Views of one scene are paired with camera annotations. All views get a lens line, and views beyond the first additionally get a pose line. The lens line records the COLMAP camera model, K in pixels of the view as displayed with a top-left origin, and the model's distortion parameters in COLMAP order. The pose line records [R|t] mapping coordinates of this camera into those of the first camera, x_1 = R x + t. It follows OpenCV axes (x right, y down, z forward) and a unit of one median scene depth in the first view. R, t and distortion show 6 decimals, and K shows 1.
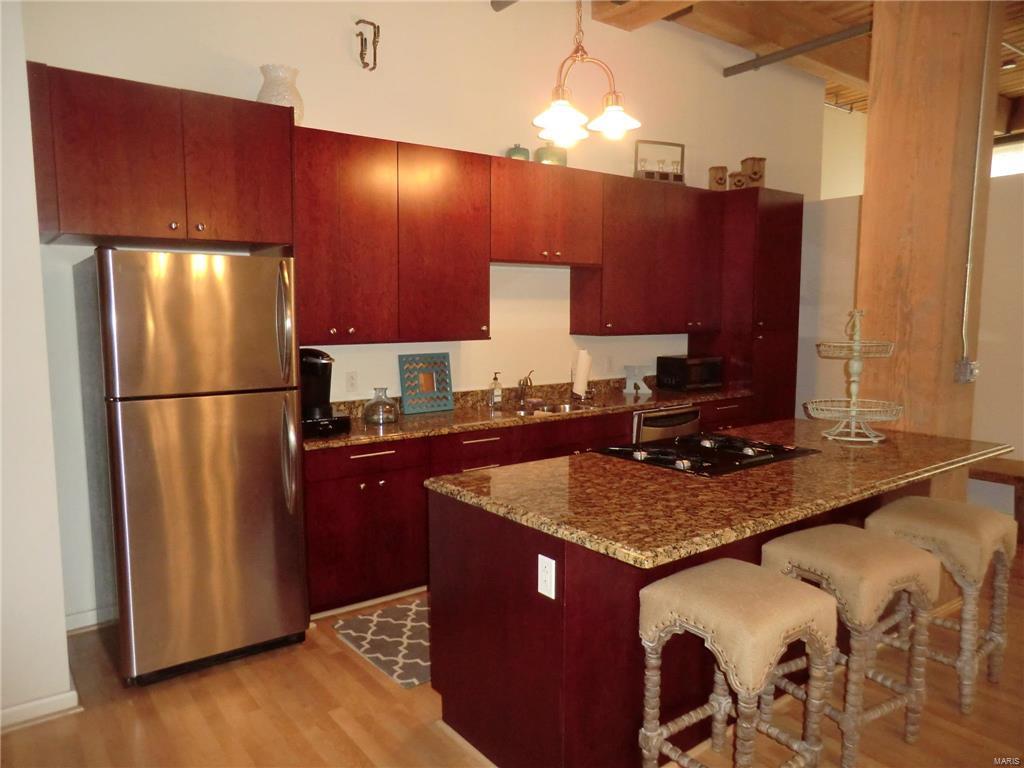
lens RADIAL K [[729.1, 0, 511.8], [0, 729.1, 386.6], [0, 0, 1]] dist [-0.009489, -0.001391]
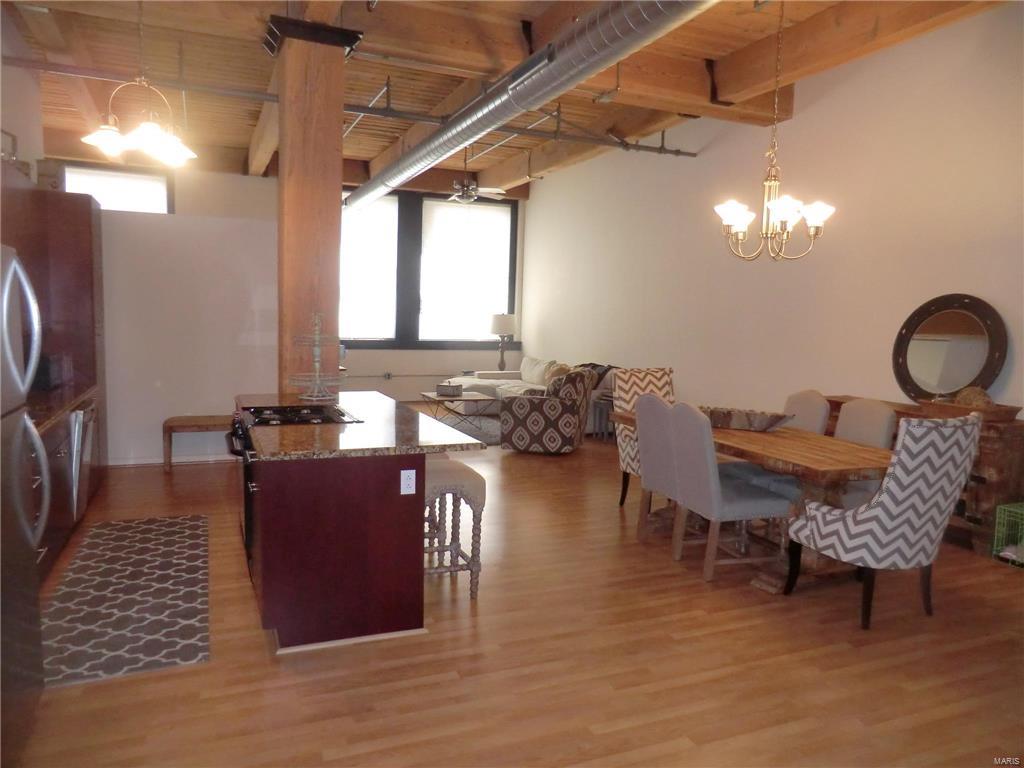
lens RADIAL K [[729.1, 0, 510.5], [0, 729.1, 383.8], [0, 0, 1]] dist [-0.009489, -0.001391]
pose [[0.242741, -0.082336, 0.966591, -0.984564], [0.077612, 0.994846, 0.065252, -0.030034], [-0.966981, 0.059180, 0.247880, 0.253039]]
